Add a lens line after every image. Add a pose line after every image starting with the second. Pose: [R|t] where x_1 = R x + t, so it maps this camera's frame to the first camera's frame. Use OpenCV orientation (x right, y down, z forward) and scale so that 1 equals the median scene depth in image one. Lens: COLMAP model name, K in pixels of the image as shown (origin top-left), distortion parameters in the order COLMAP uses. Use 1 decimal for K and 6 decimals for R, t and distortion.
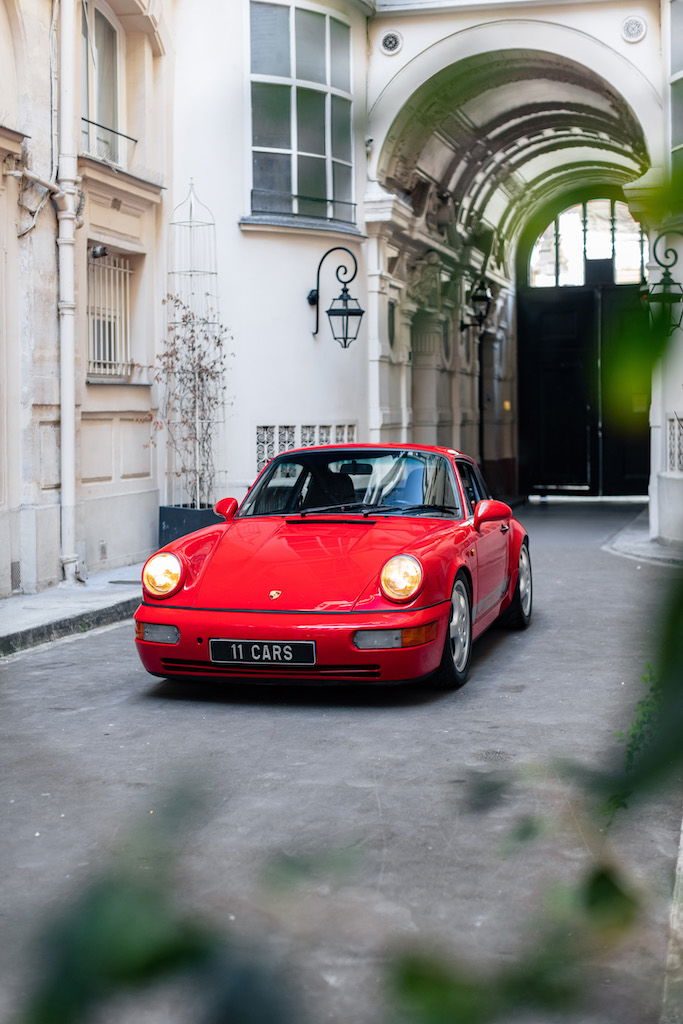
lens RADIAL K [[1533.7, 0, 341.0], [0, 1533.7, 434.4], [0, 0, 1]] dist [0.026466, 0.007530]
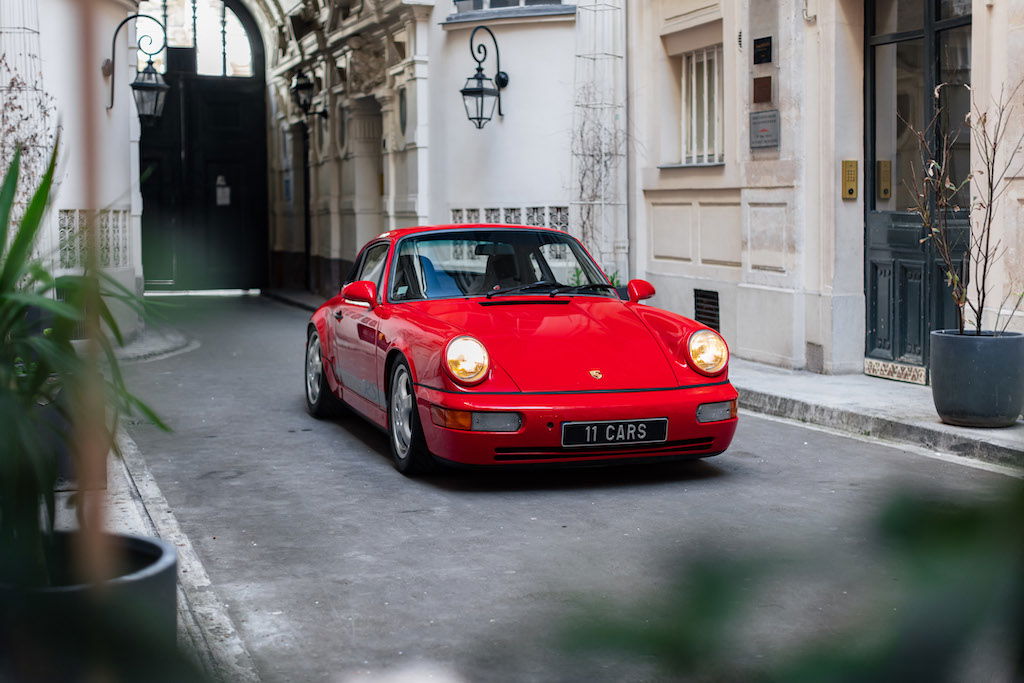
lens RADIAL K [[1508.4, 0, 533.5], [0, 1508.4, 312.1], [0, 0, 1]] dist [0.028555, -0.007969]
pose [[0.837361, -0.020835, 0.546253, -0.298936], [-0.007032, 0.998780, 0.048874, 0.009099], [-0.546605, -0.044767, 0.836193, 0.110593]]
